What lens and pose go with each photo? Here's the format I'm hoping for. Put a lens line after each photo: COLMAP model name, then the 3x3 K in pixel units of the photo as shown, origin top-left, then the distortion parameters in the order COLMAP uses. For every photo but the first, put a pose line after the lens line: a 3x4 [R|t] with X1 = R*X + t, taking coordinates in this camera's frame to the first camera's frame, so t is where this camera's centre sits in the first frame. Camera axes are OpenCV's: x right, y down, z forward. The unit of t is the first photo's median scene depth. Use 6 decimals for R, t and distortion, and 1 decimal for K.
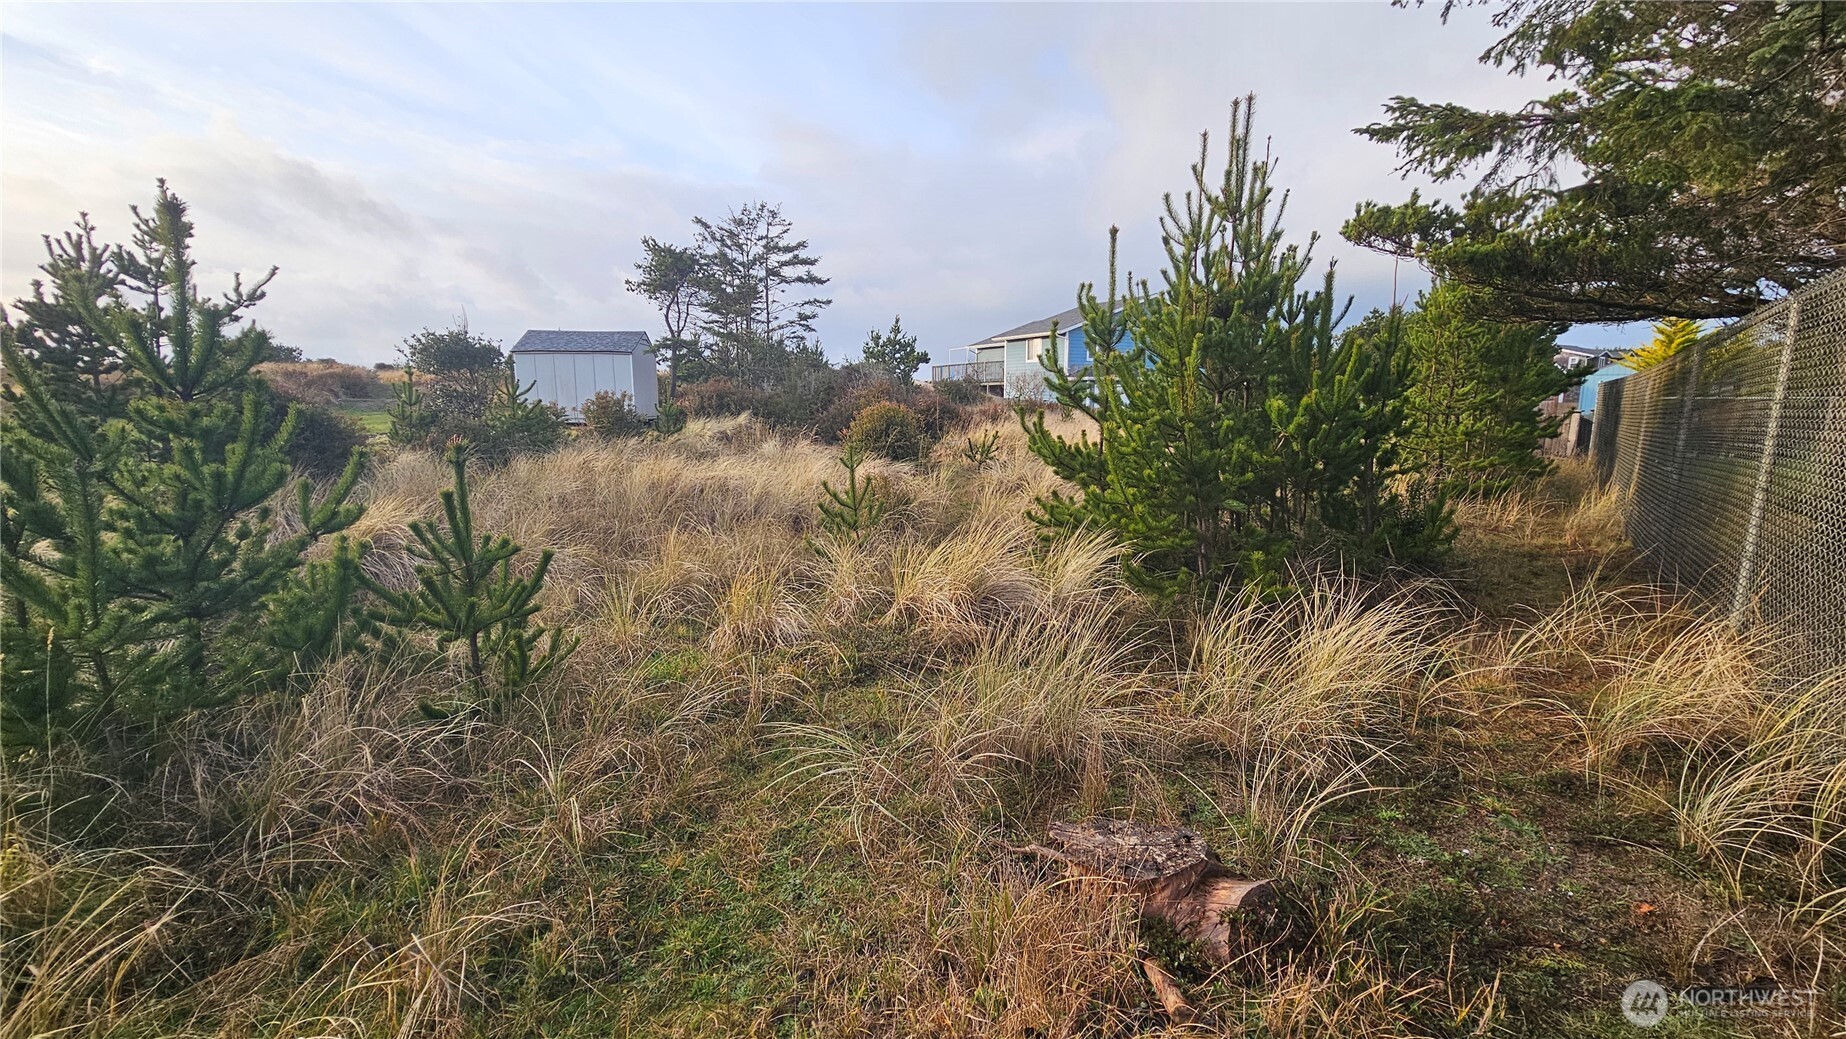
lens RADIAL K [[751.4, 0, 928.7], [0, 751.4, 521.1], [0, 0, 1]] dist [-0.002626, -0.000261]
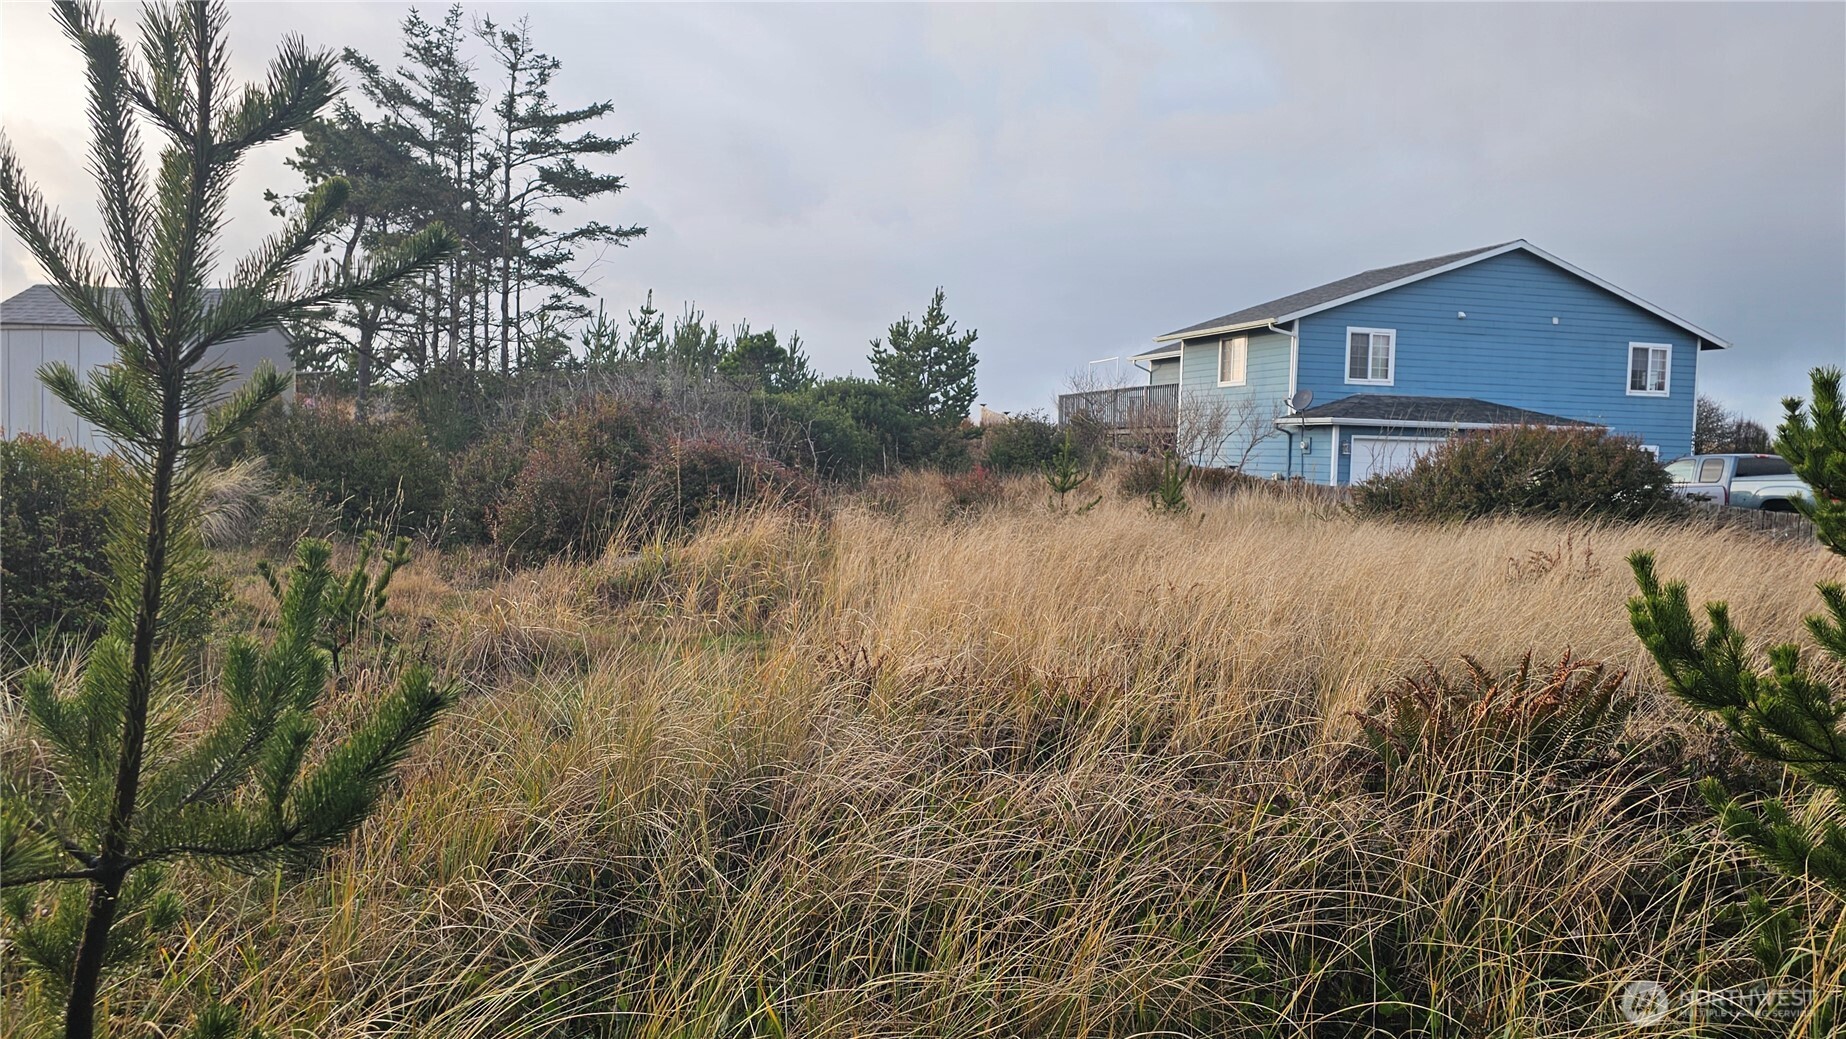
lens RADIAL K [[1287.9, 0, 911.9], [0, 1287.9, 496.4], [0, 0, 1]] dist [0.081254, -0.103081]
pose [[0.972061, 0.035617, -0.232010, 0.212931], [-0.067135, 0.989317, -0.129402, -0.042652], [0.224923, 0.141363, 0.964068, 0.300980]]
